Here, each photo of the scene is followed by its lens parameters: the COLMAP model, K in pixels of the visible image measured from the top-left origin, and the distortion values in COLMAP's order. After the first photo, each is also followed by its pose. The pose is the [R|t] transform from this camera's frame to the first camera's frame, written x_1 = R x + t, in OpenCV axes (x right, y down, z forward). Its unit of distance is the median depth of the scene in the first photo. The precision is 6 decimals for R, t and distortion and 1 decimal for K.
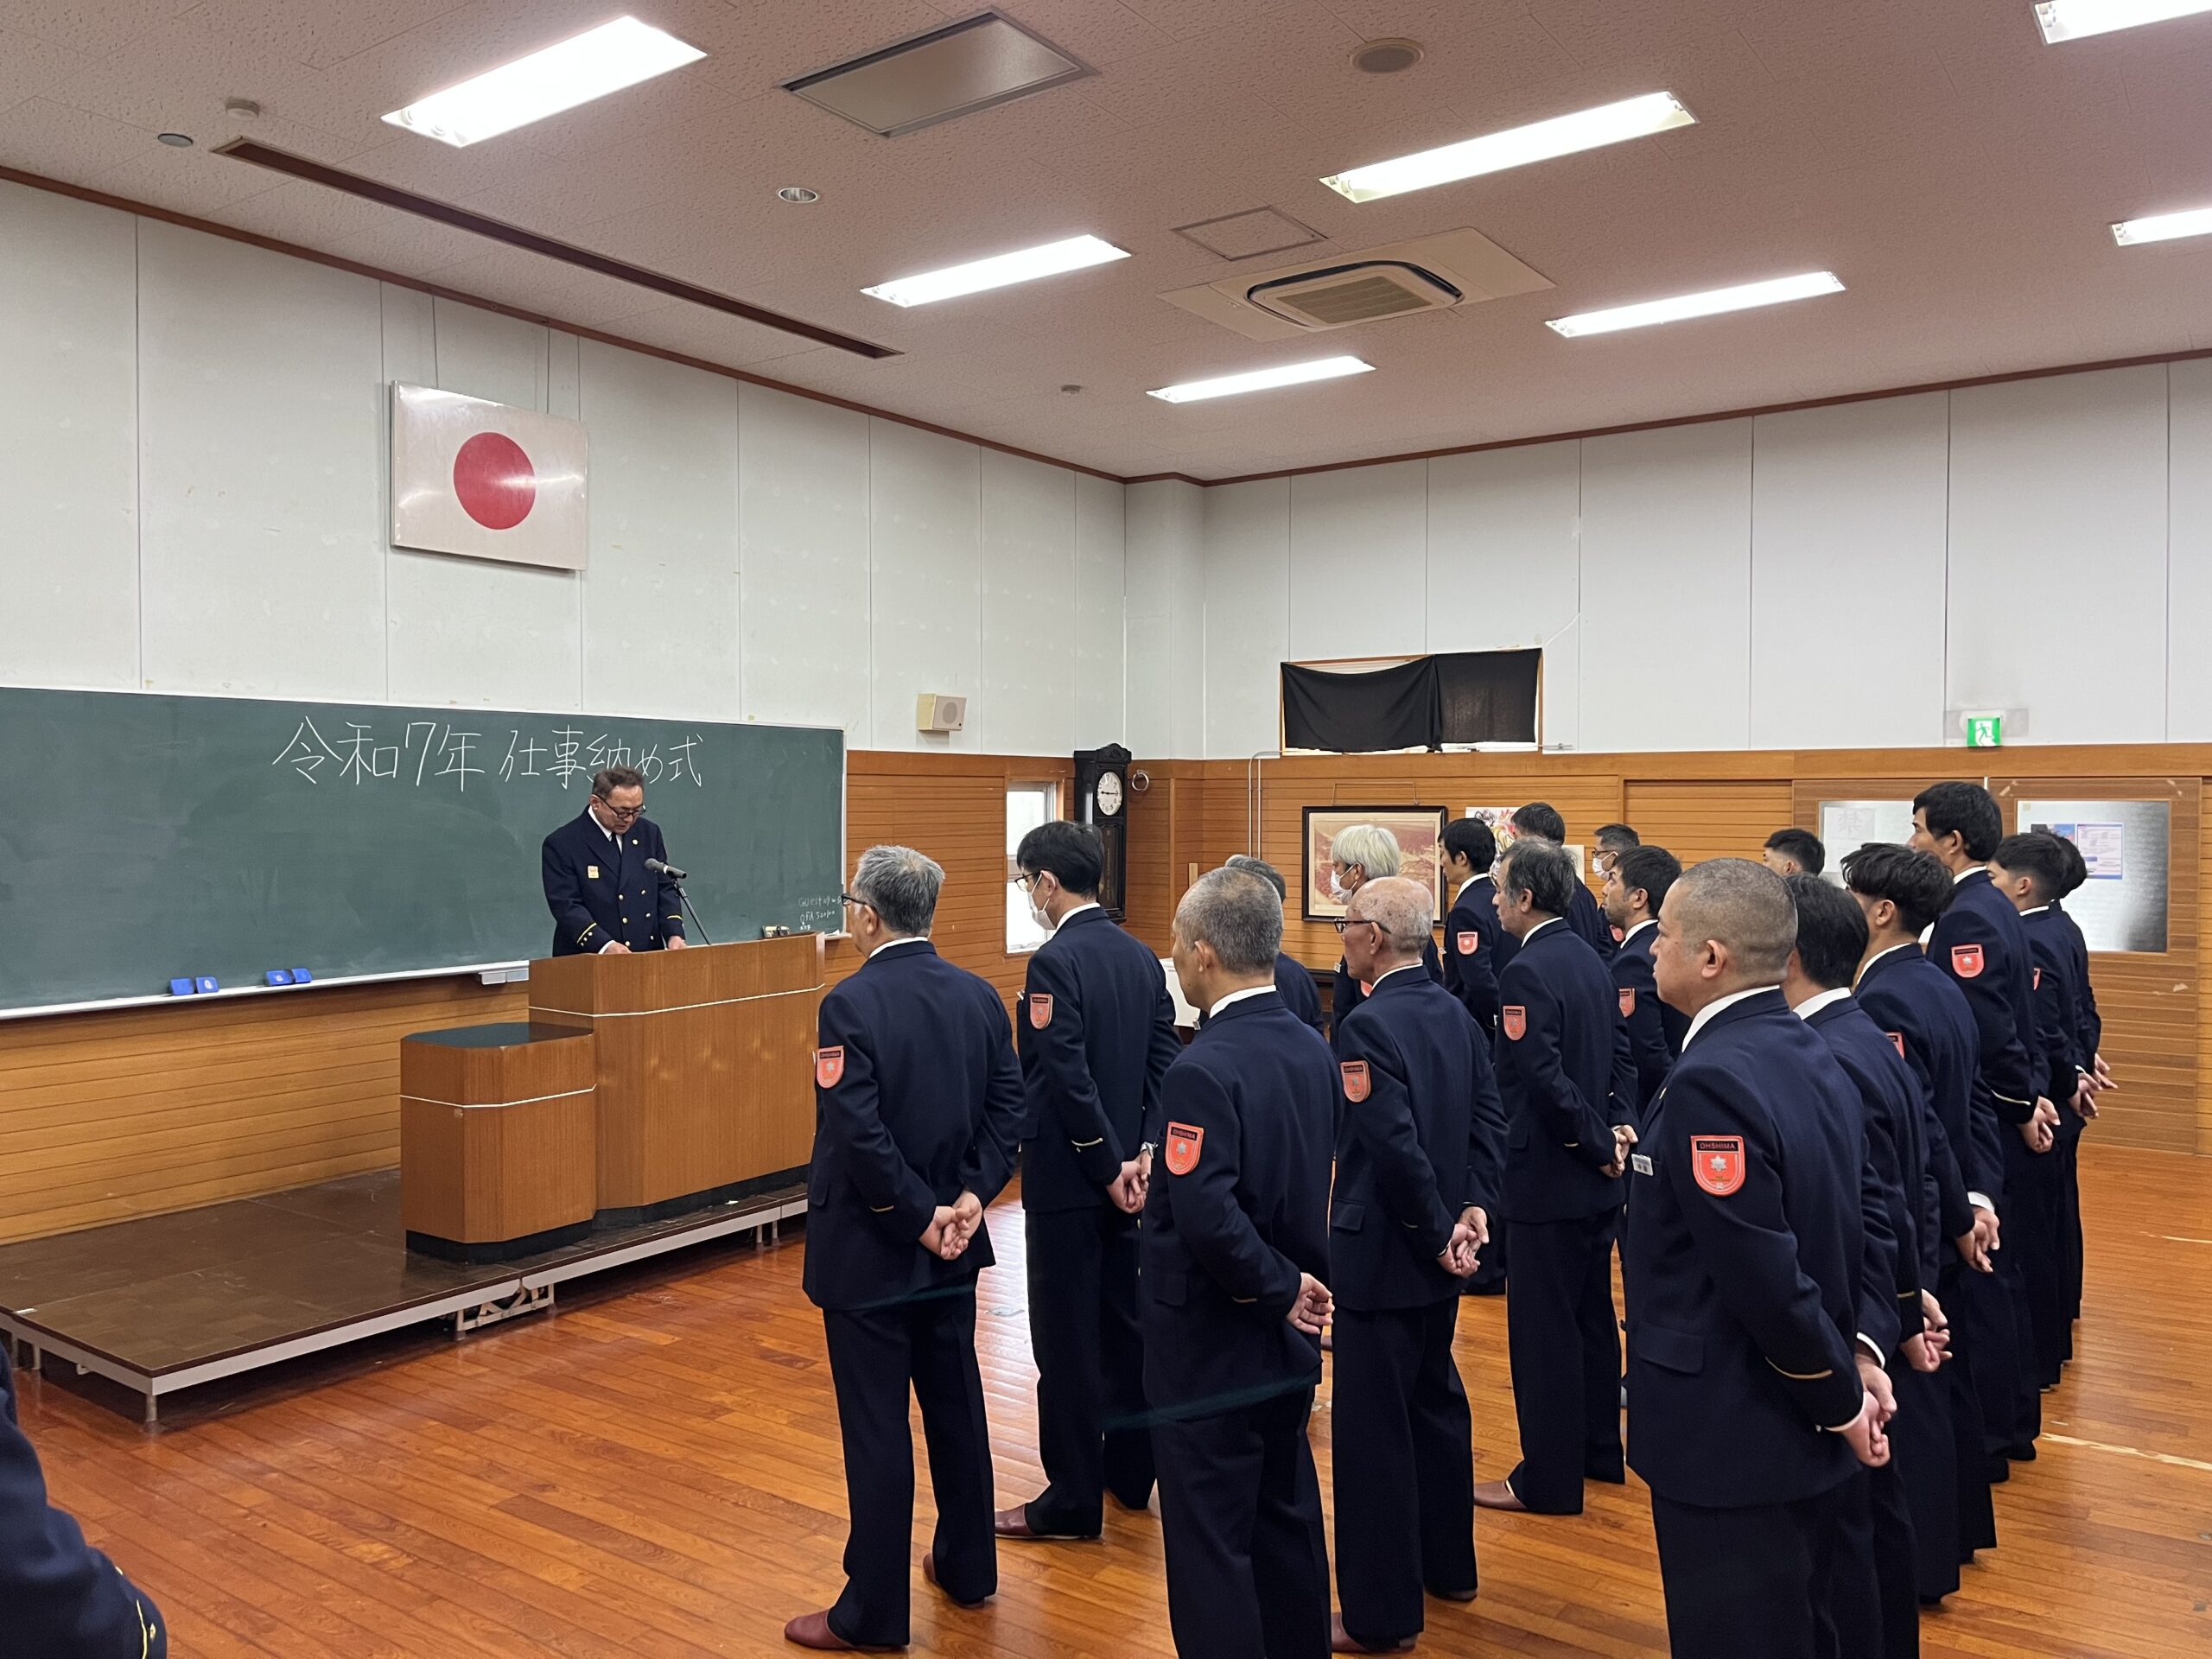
lens RADIAL K [[1665.0, 0, 1109.0], [0, 1665.0, 831.6], [0, 0, 1]] dist [0.075012, -0.098456]
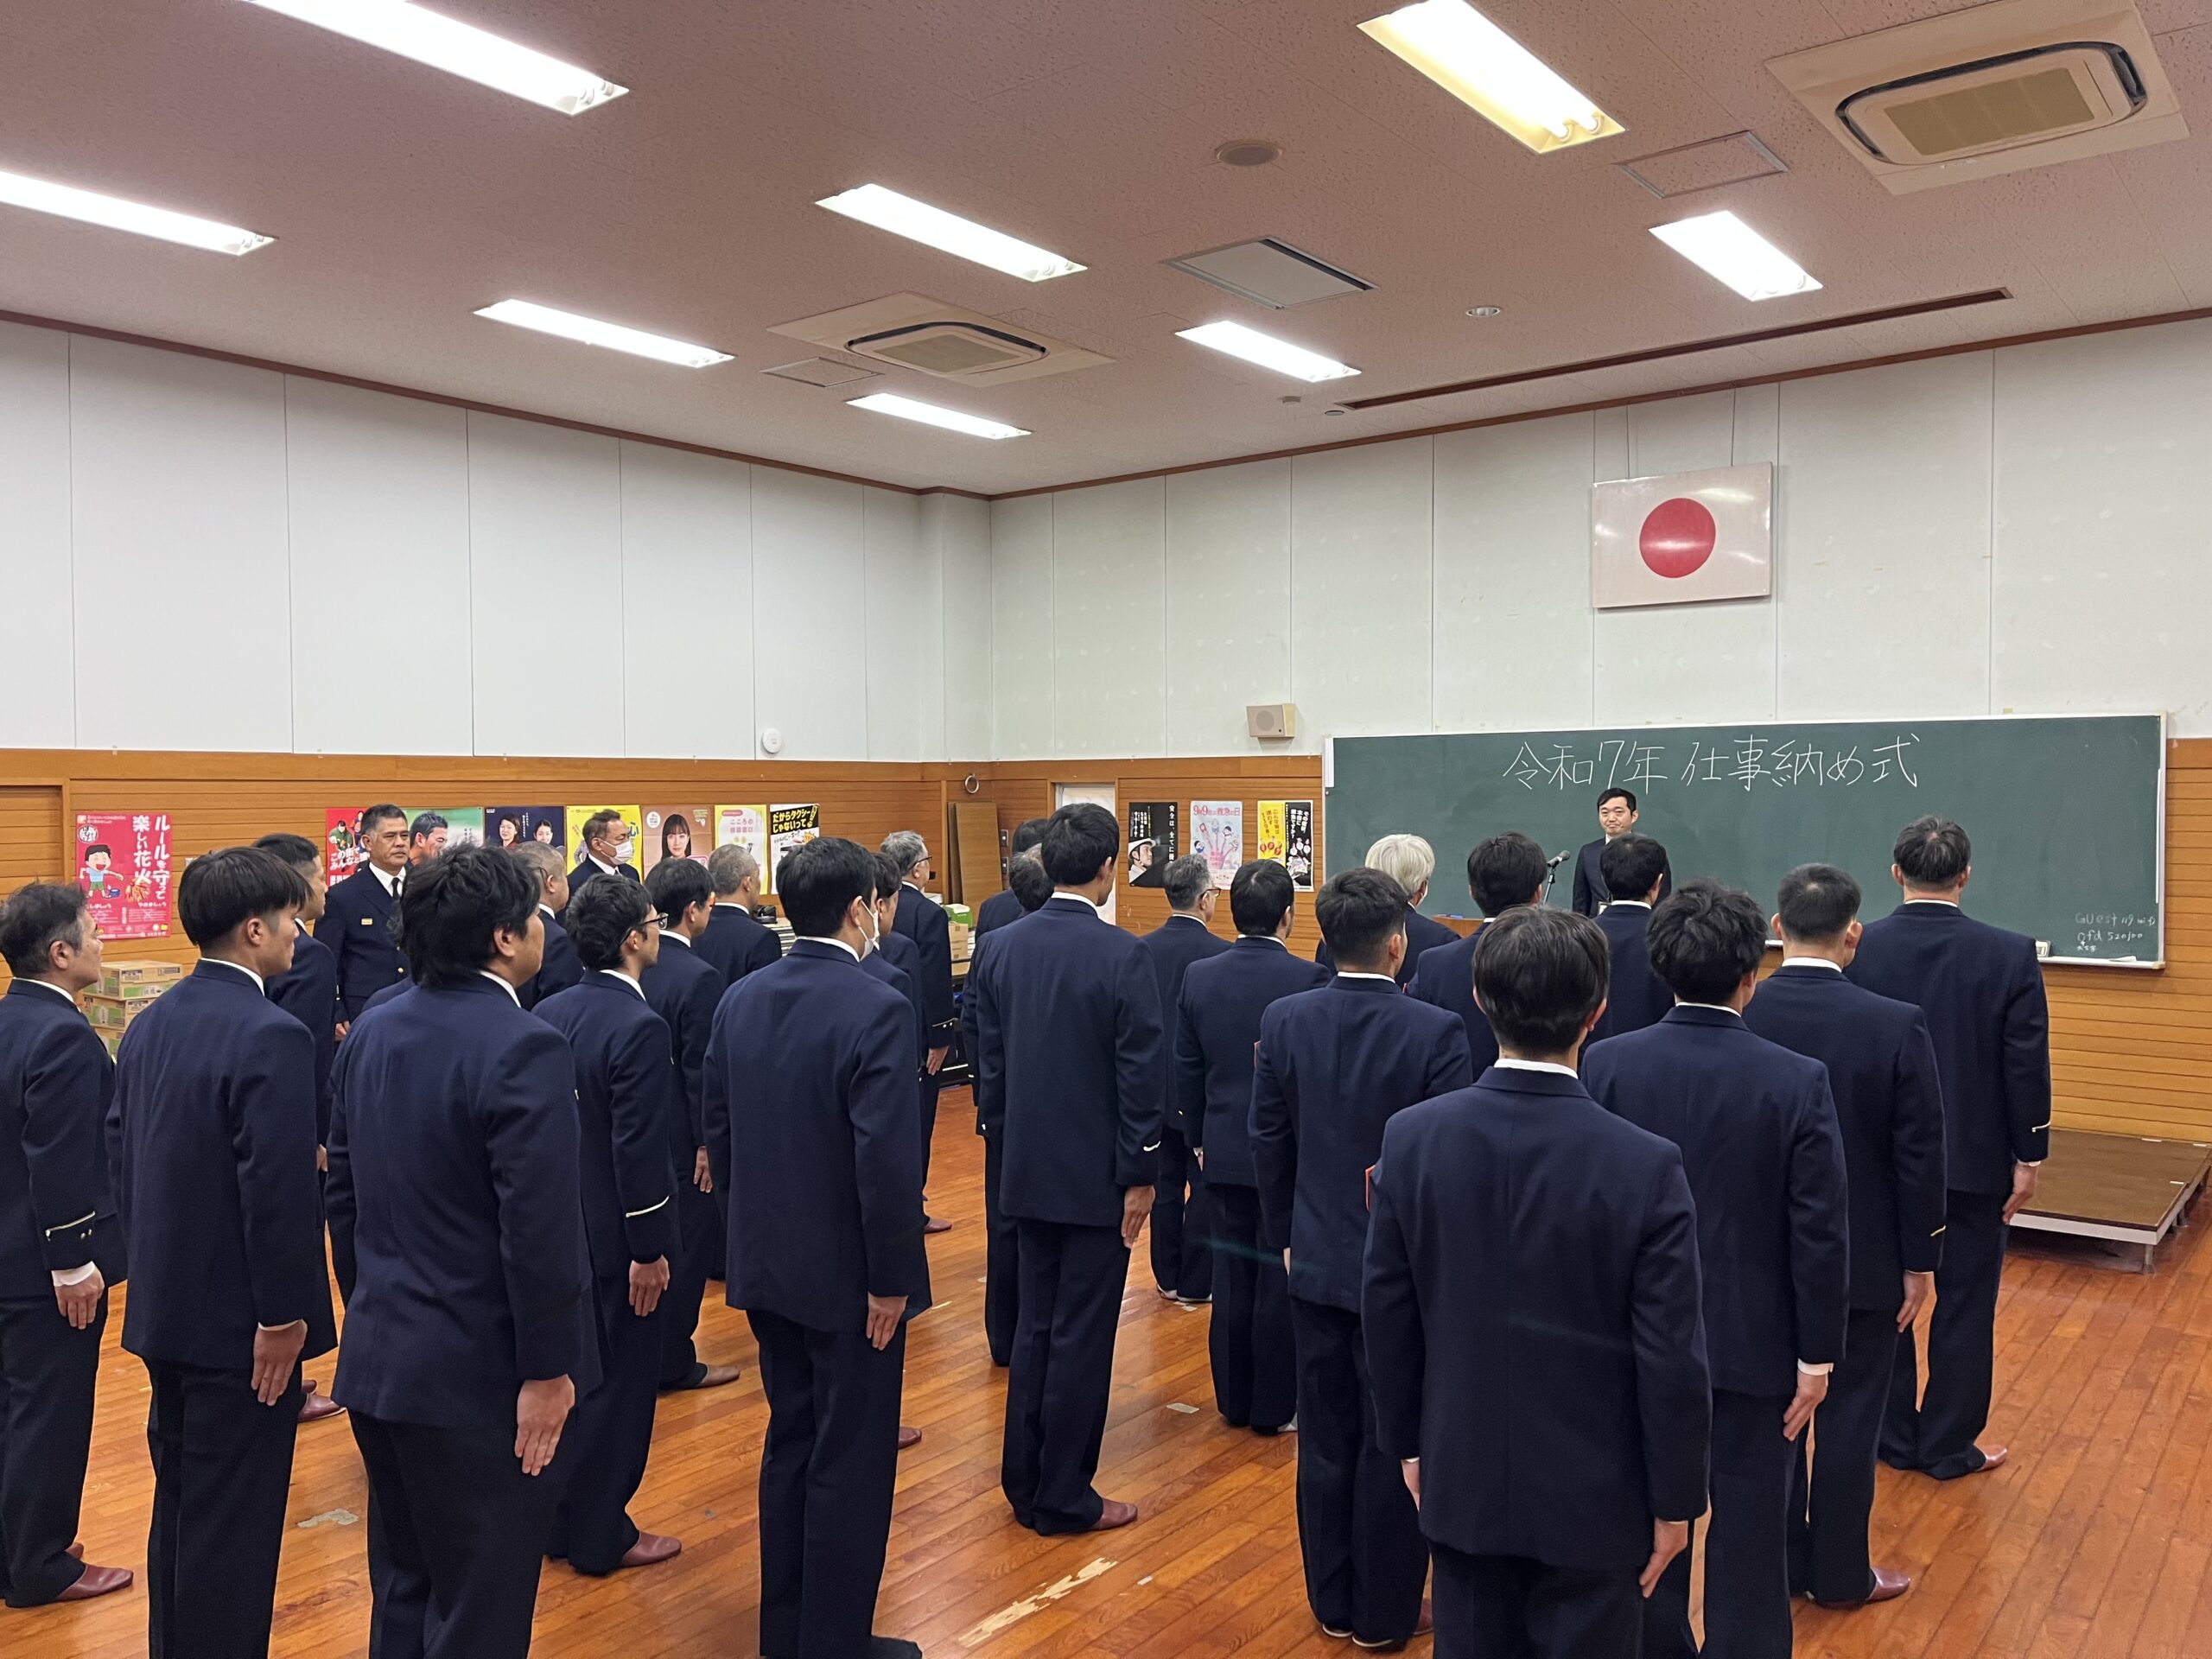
lens RADIAL K [[1665.0, 0, 1099.3], [0, 1665.0, 831.9], [0, 0, 1]] dist [0.075012, -0.098456]
pose [[-0.060417, 0.022908, -0.997910, 0.874188], [-0.015565, 0.999593, 0.023888, -0.018857], [0.998052, 0.016975, -0.060036, 0.659275]]
